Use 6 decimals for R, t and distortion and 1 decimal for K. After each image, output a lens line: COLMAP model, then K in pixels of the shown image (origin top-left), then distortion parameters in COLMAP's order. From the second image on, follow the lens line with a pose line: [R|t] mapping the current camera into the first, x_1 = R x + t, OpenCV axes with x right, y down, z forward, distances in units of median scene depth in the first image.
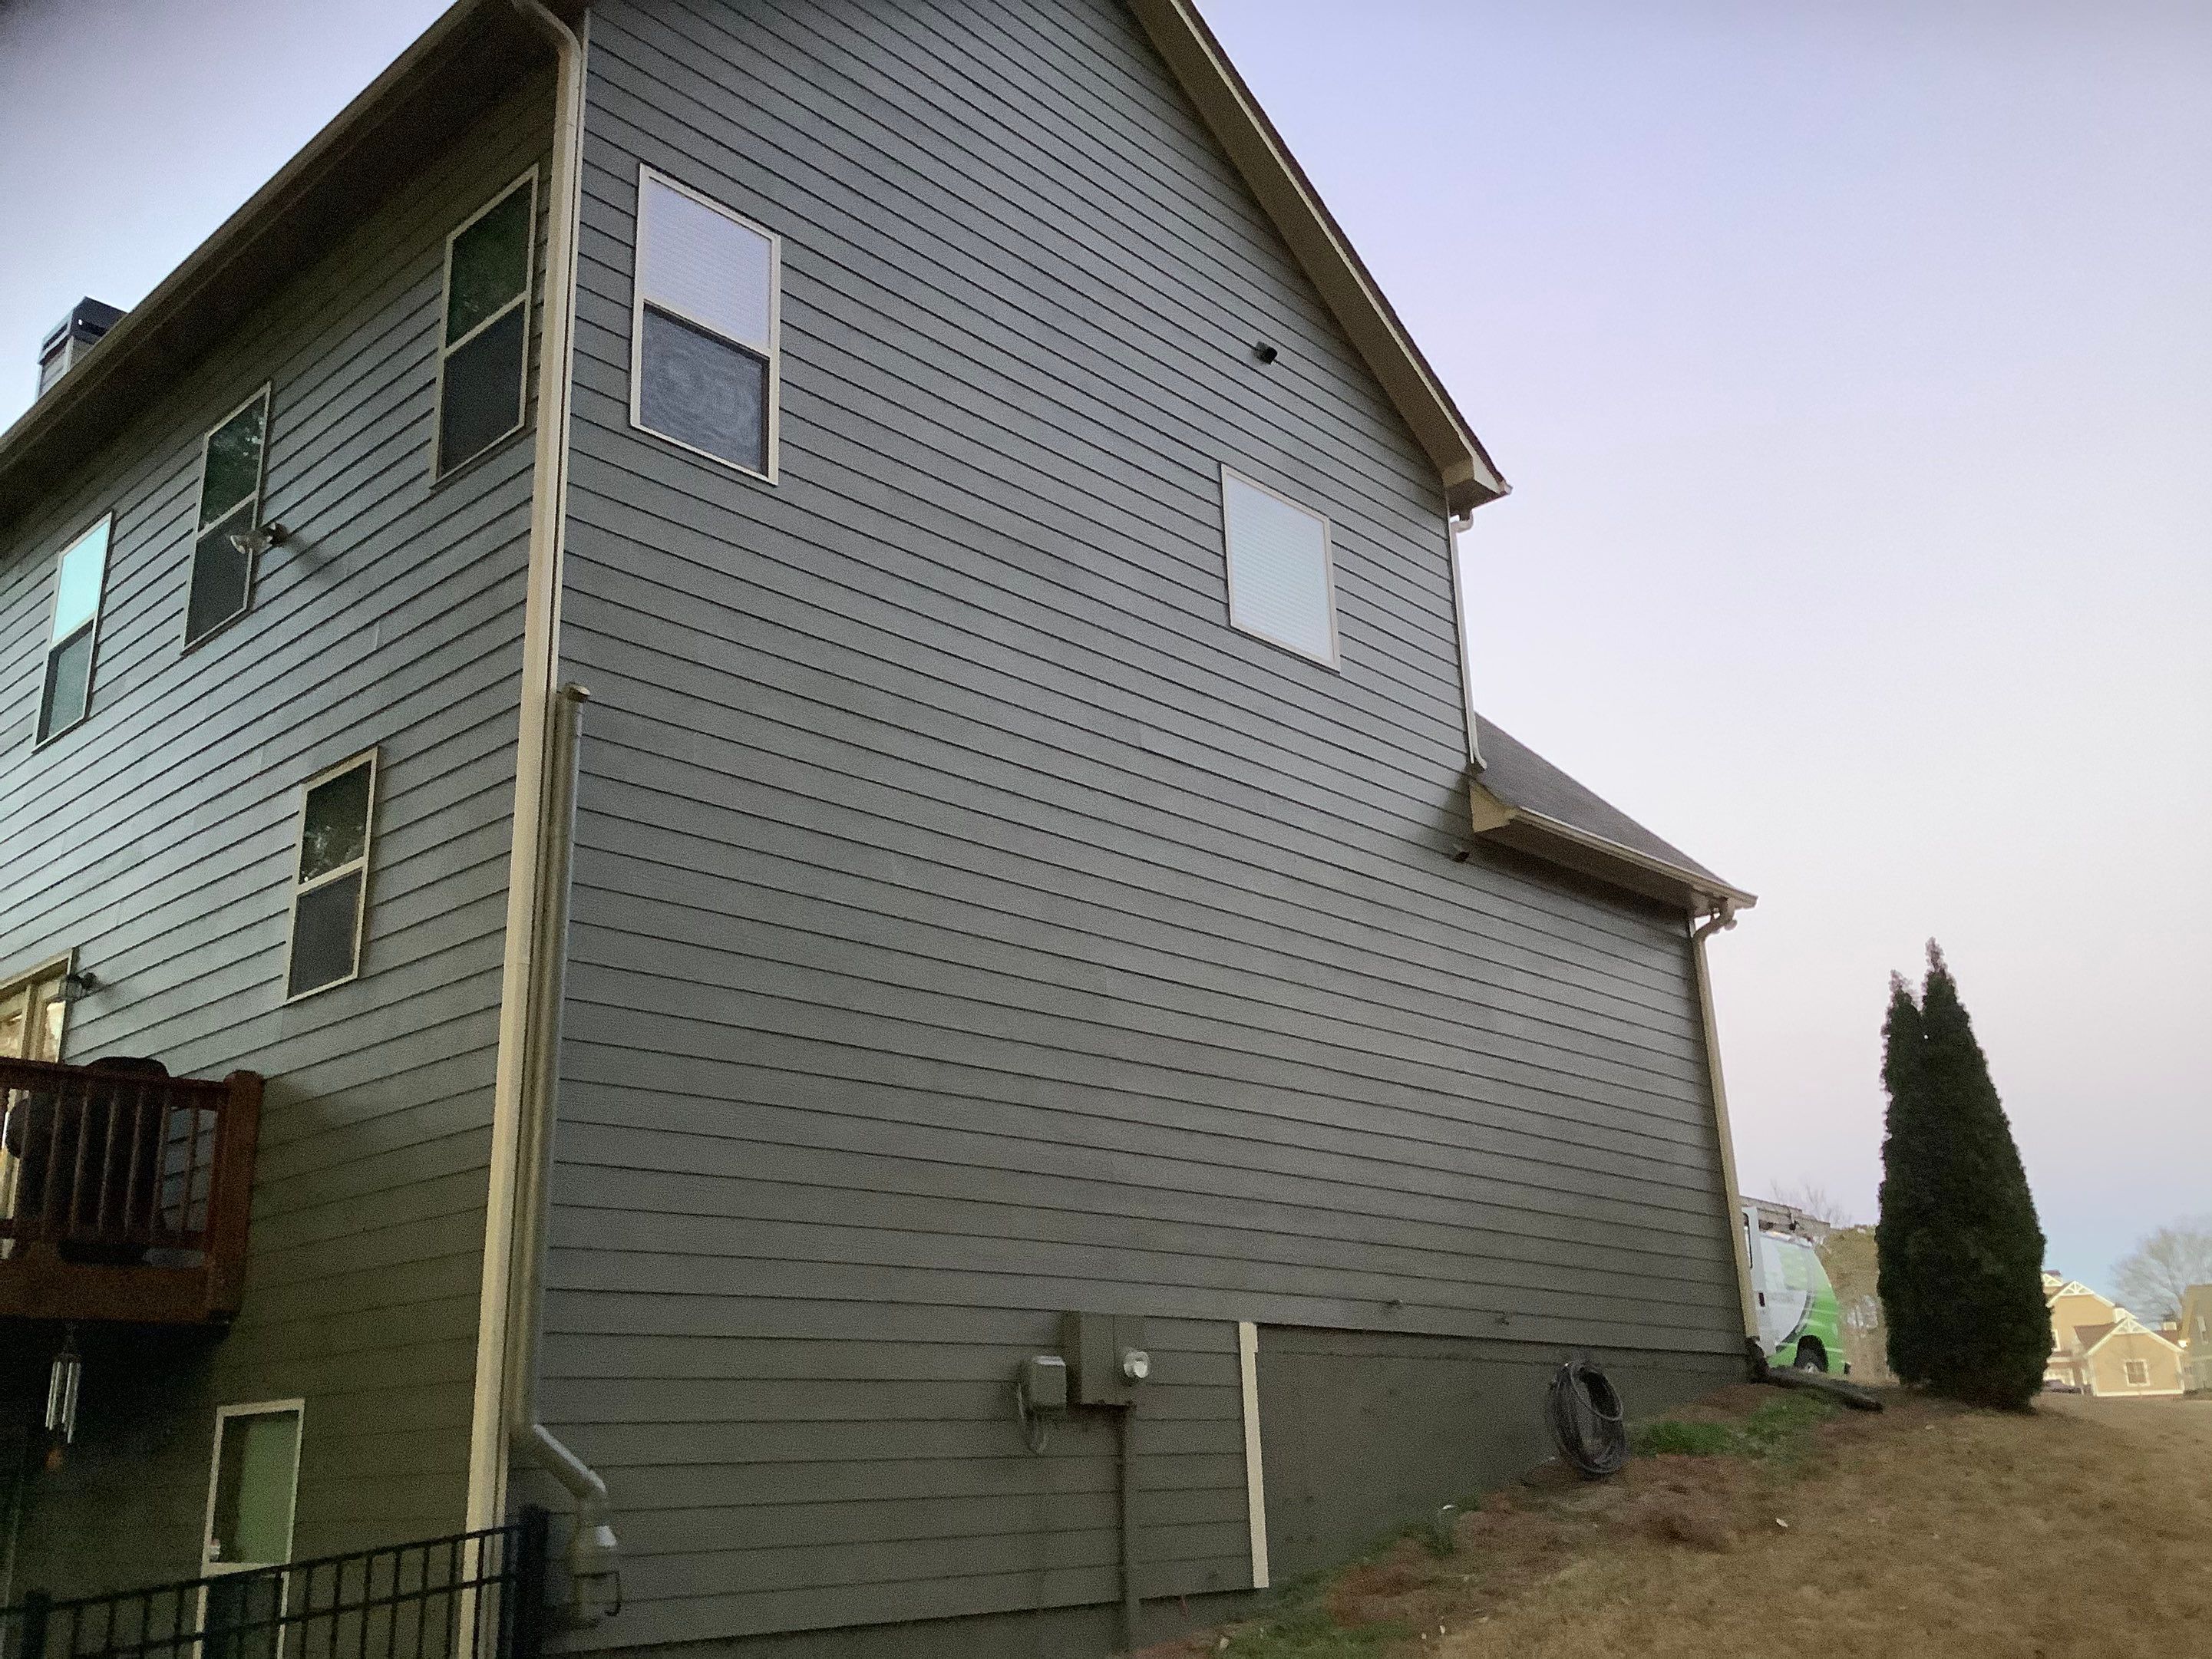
lens RADIAL K [[1995.0, 0, 1106.0], [0, 1995.0, 829.5], [0, 0, 1]] dist [0.084468, -0.143099]
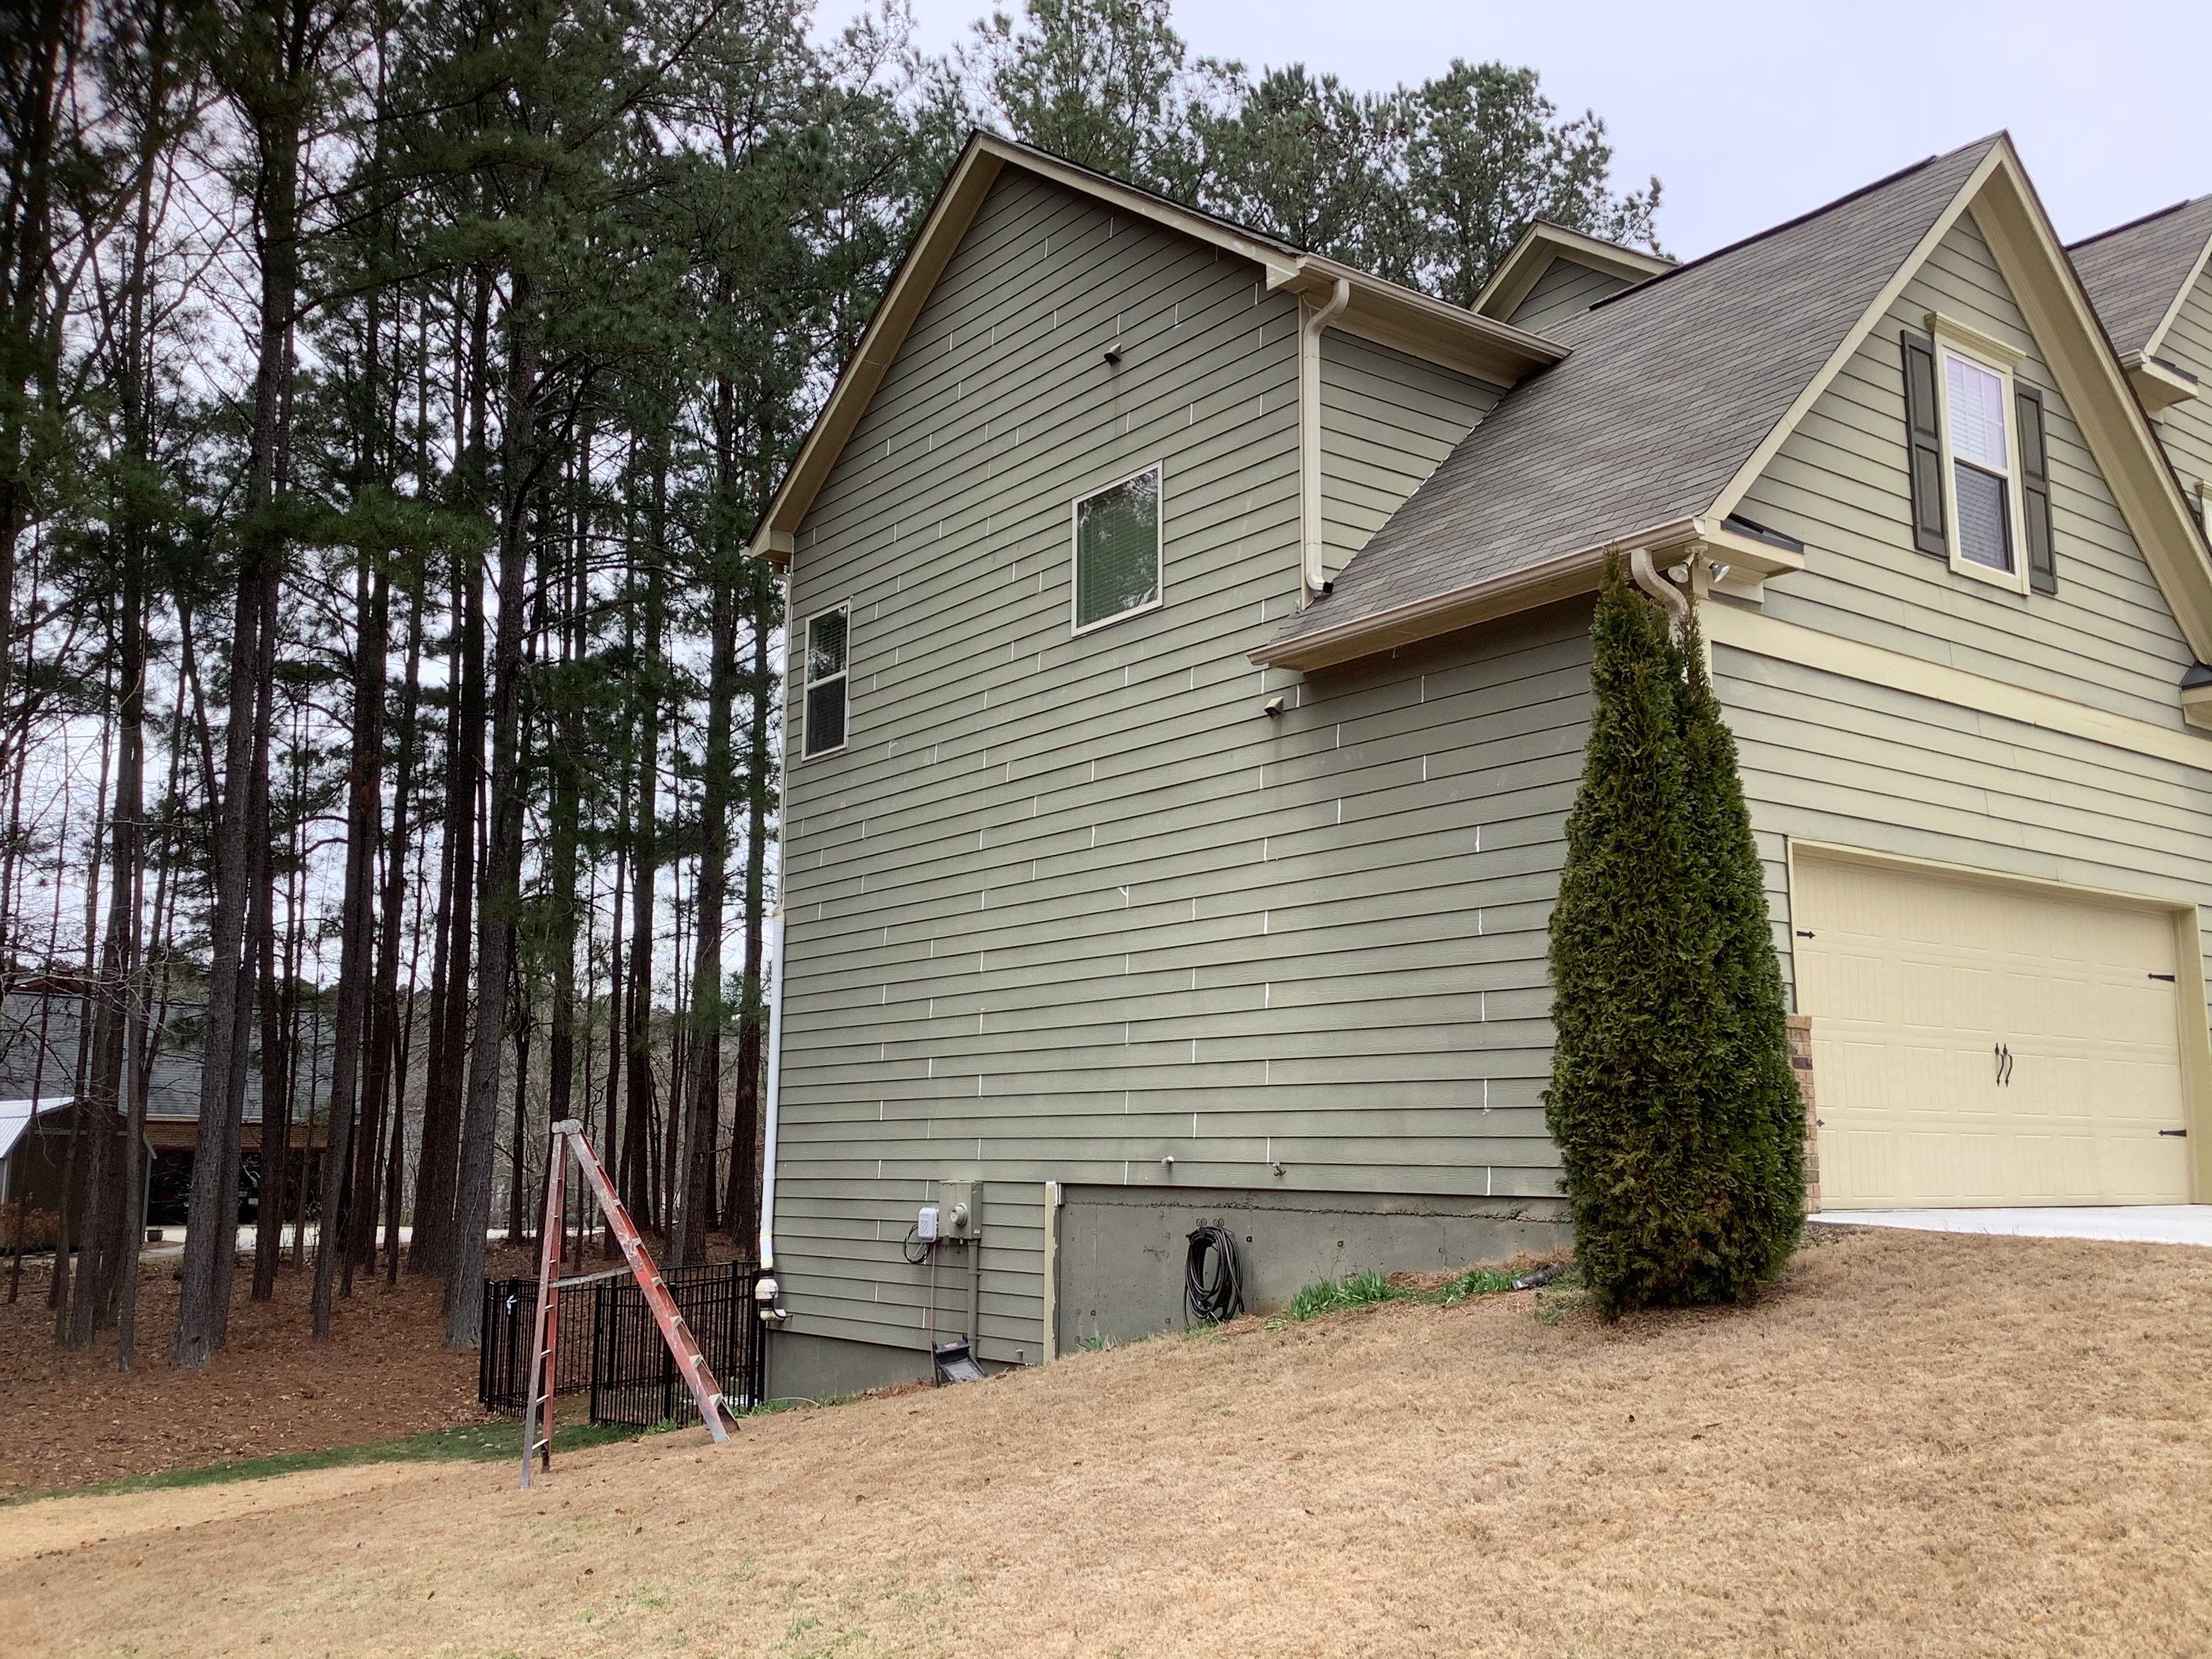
lens RADIAL K [[1995.0, 0, 1106.0], [0, 1995.0, 829.5], [0, 0, 1]] dist [0.084468, -0.143099]
pose [[-0.177113, -0.140005, -0.974182, 1.427112], [0.294598, 0.936904, -0.188208, 0.287767], [0.939065, -0.320326, -0.124692, 1.283869]]
